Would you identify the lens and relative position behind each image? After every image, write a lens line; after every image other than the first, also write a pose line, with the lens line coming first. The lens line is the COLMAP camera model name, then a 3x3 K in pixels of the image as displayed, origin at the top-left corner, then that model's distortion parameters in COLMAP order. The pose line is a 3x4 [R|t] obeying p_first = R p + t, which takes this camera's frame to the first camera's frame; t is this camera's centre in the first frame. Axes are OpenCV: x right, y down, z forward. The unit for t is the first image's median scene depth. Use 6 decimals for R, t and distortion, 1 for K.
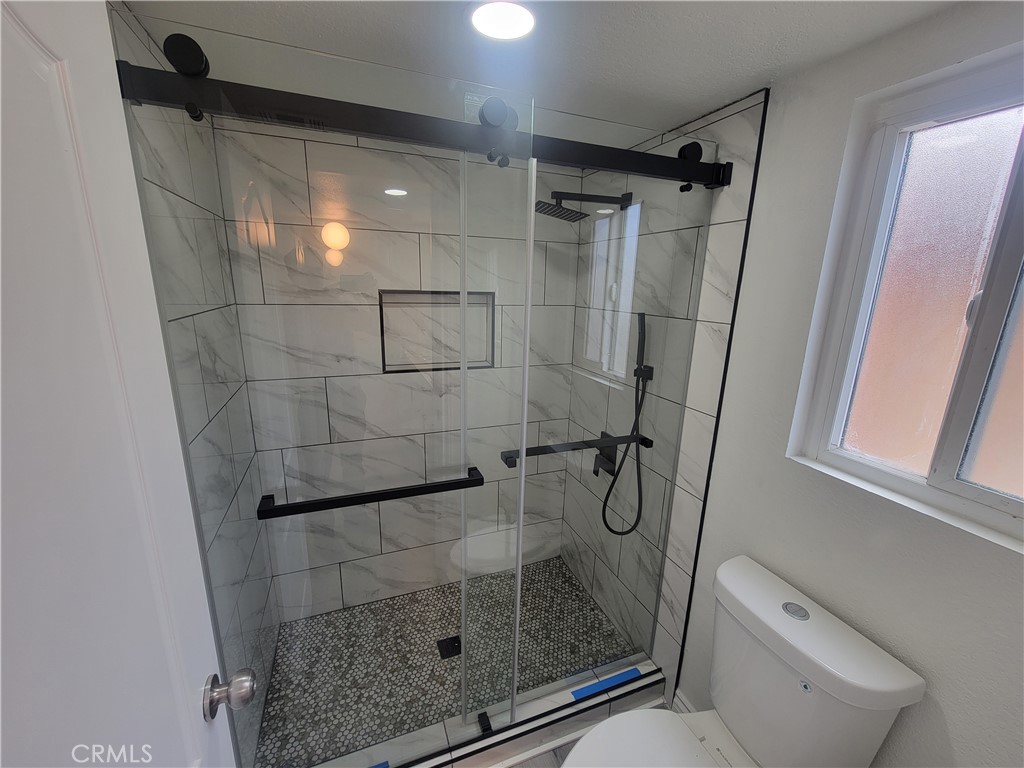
lens RADIAL K [[419.1, 0, 514.4], [0, 419.1, 387.0], [0, 0, 1]] dist [-0.000234, -0.000232]
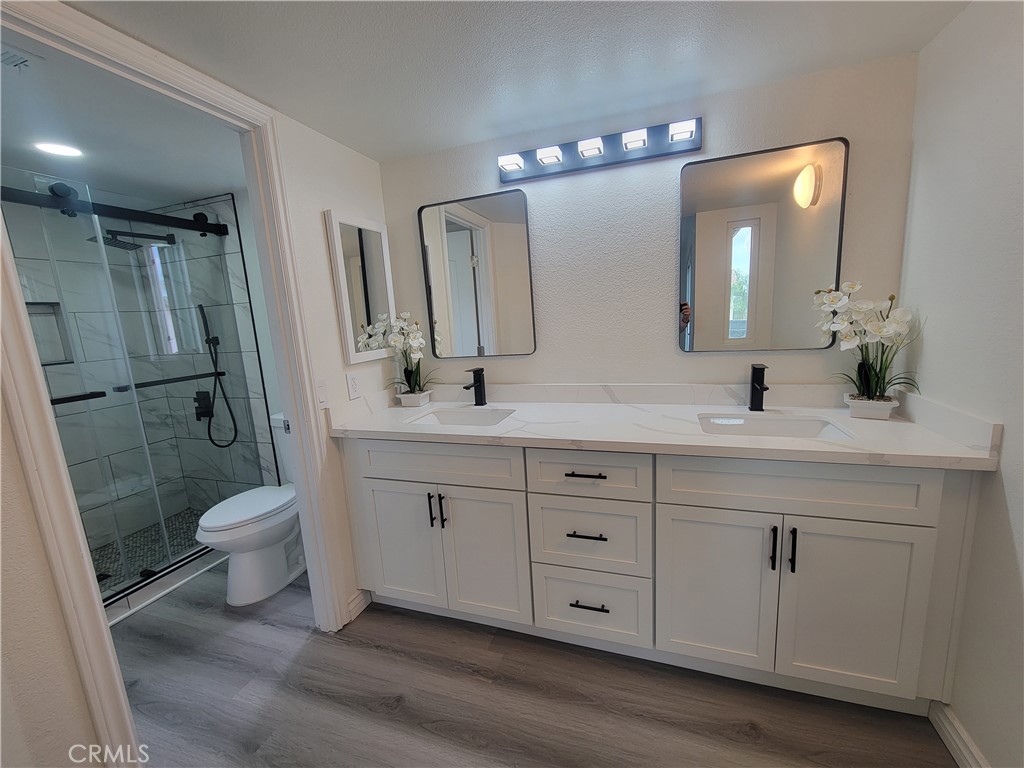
lens RADIAL K [[419.1, 0, 514.4], [0, 419.1, 387.0], [0, 0, 1]] dist [-0.000234, -0.000232]
pose [[0.651684, -0.194089, 0.733238, -0.178486], [0.257411, 0.965928, 0.026902, 0.442509], [-0.713476, 0.171212, 0.679440, -1.034607]]
